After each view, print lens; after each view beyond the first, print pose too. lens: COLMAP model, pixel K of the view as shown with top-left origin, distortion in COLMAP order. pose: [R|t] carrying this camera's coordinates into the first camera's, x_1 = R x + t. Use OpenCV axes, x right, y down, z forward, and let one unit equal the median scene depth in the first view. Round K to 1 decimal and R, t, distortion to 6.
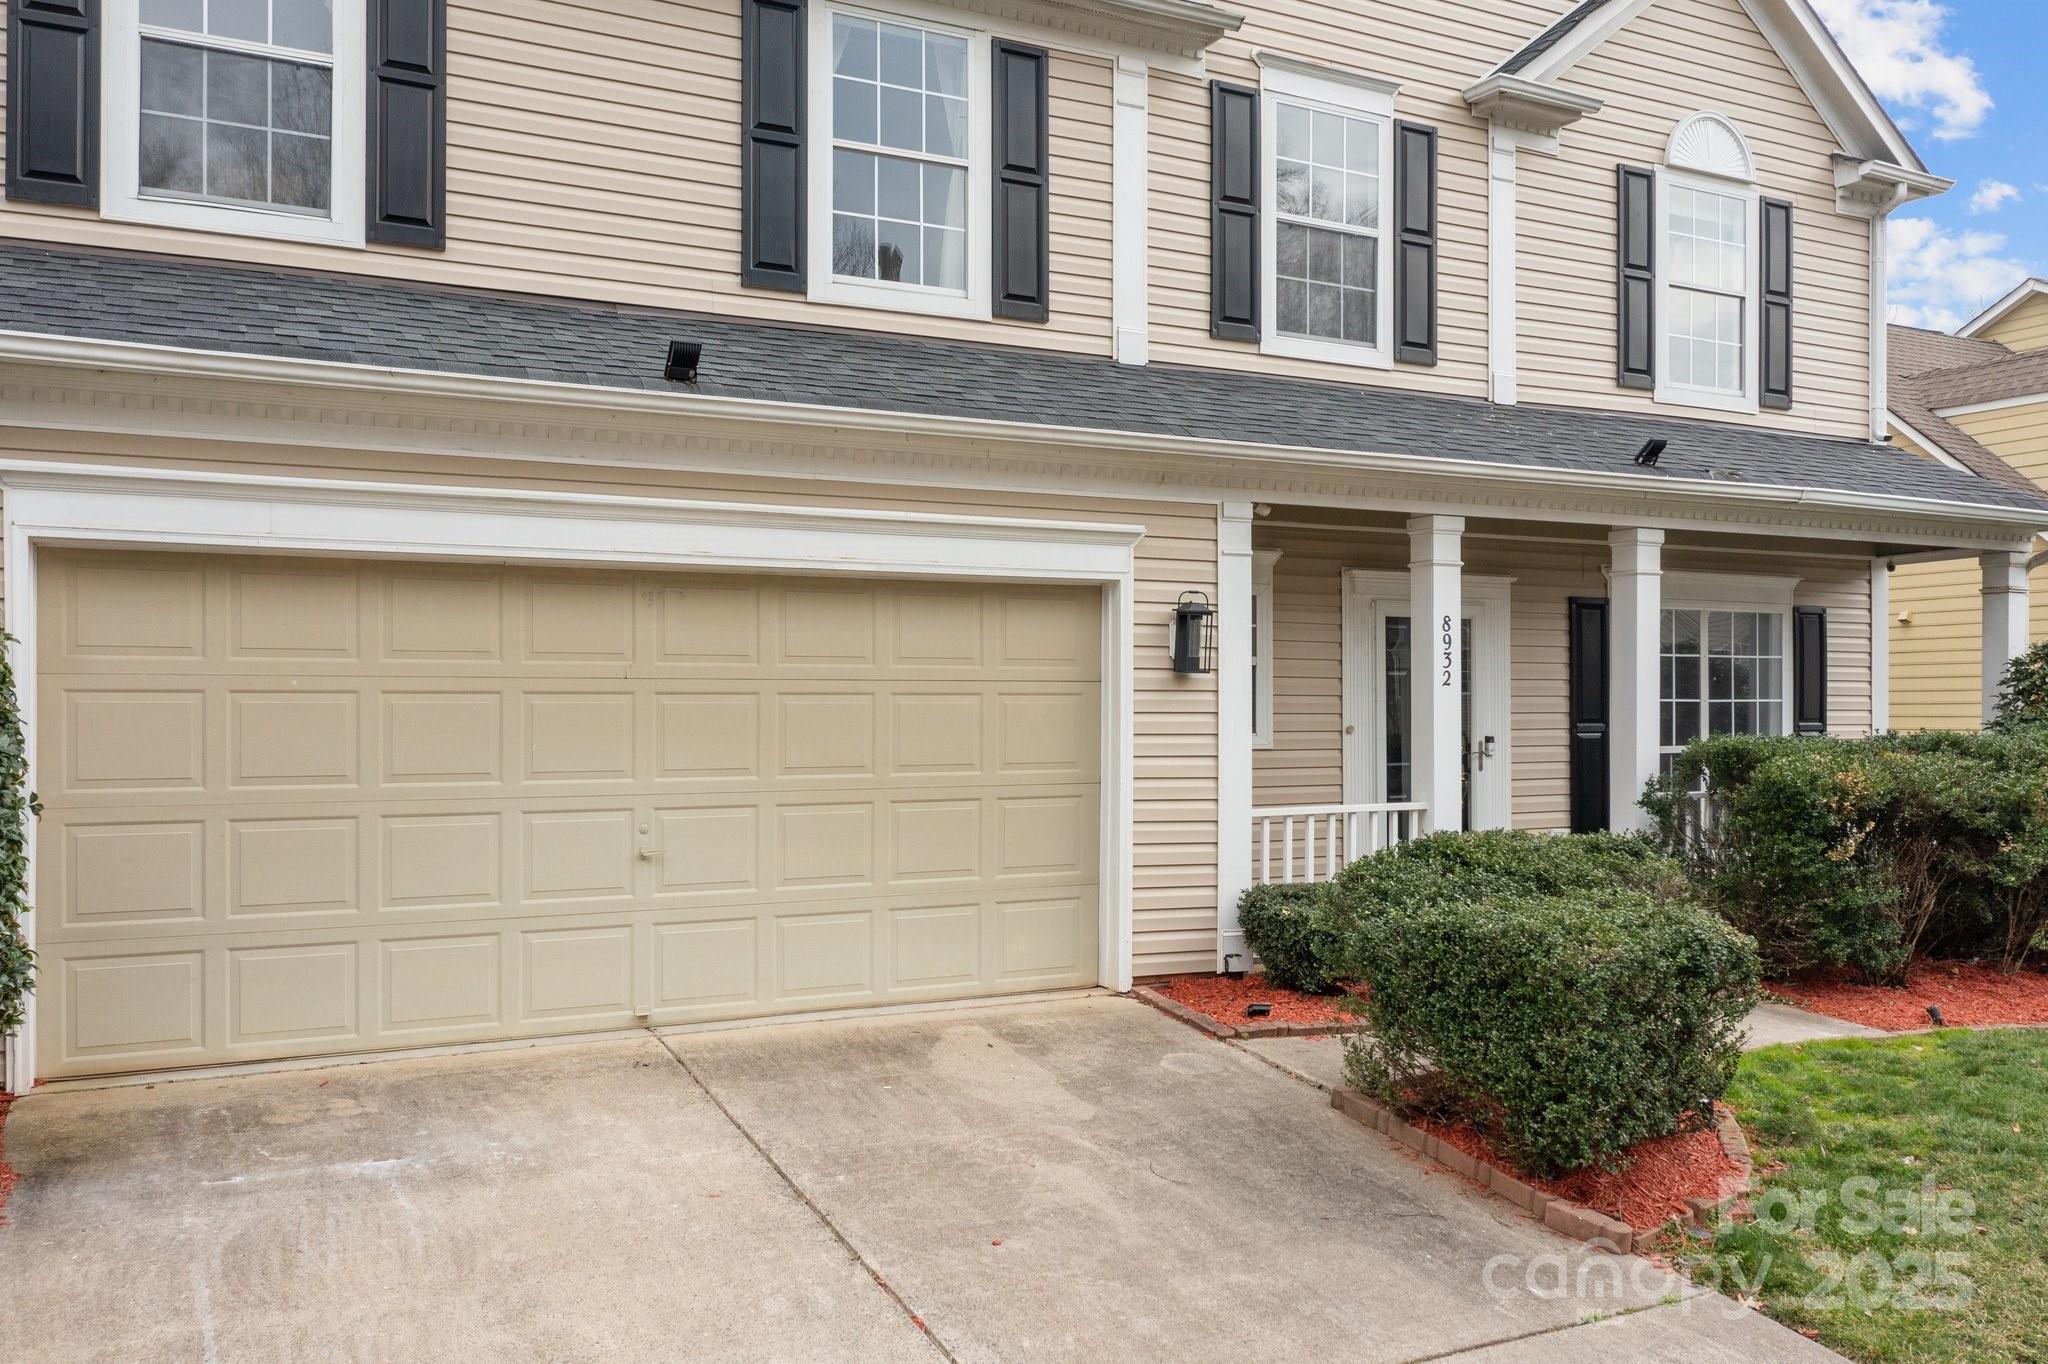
lens RADIAL K [[1637.7, 0, 1022.7], [0, 1637.7, 710.7], [0, 0, 1]] dist [-0.008108, -0.001521]
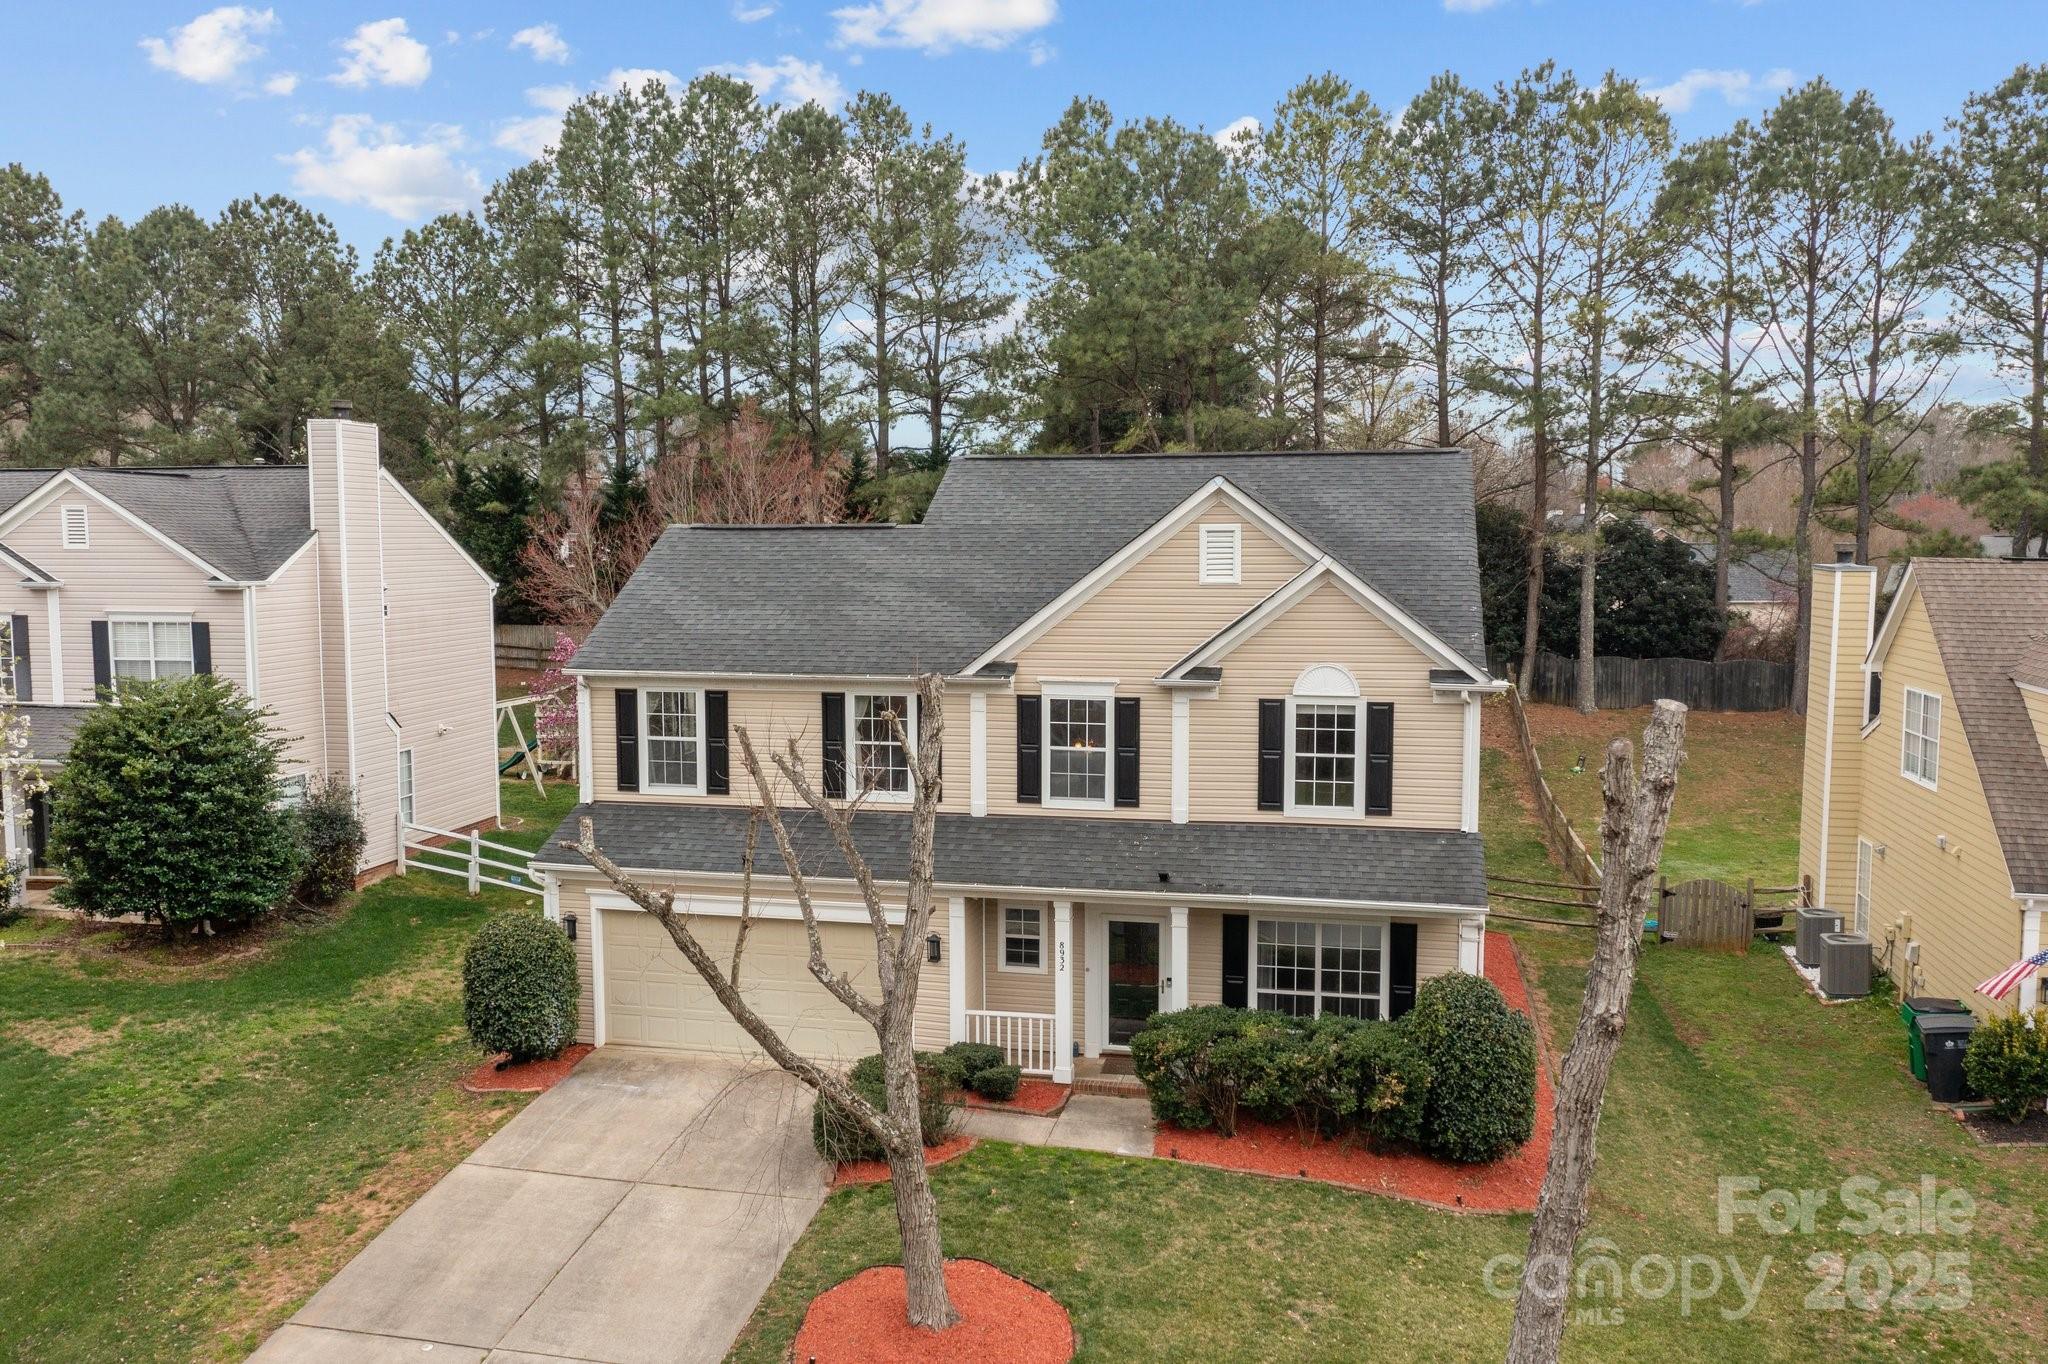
lens RADIAL K [[1625.1, 0, 1024.0], [0, 1625.1, 682.0], [0, 0, 1]] dist [-0.006587, -0.002093]
pose [[0.762779, 0.060474, -0.643826, 1.896550], [0.000686, 0.995541, 0.094323, -0.726629], [0.646659, -0.072389, 0.759336, -0.895351]]
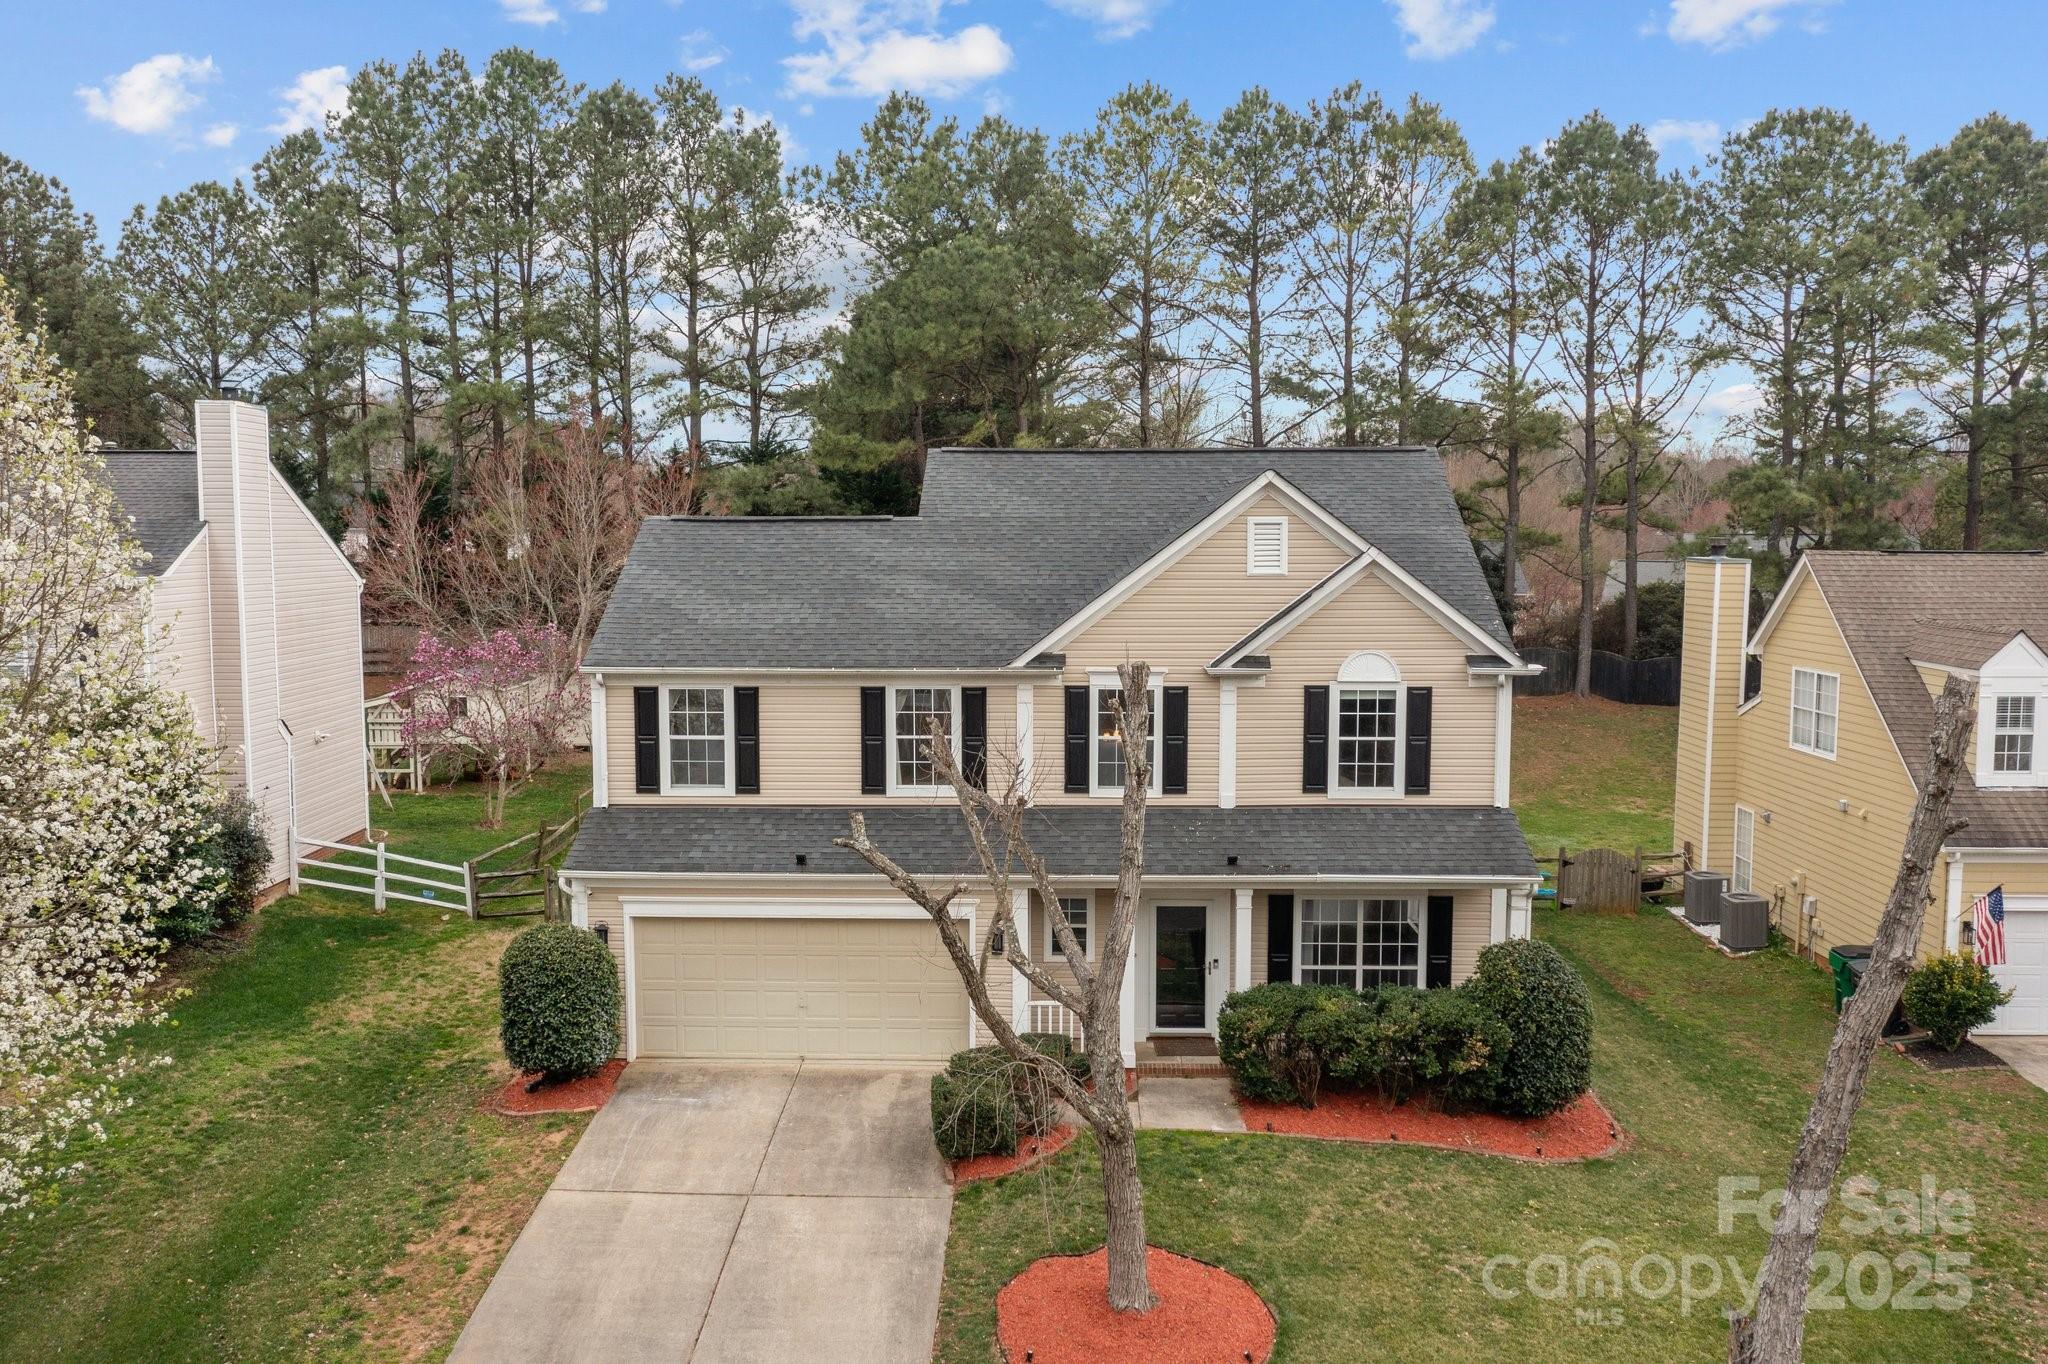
lens RADIAL K [[1625.1, 0, 1024.0], [0, 1625.1, 682.0], [0, 0, 1]] dist [-0.006587, -0.002093]
pose [[0.873920, 0.048182, -0.483676, 1.400740], [-0.002237, 0.995463, 0.095123, -0.715442], [0.486065, -0.082048, 0.870063, -1.255253]]
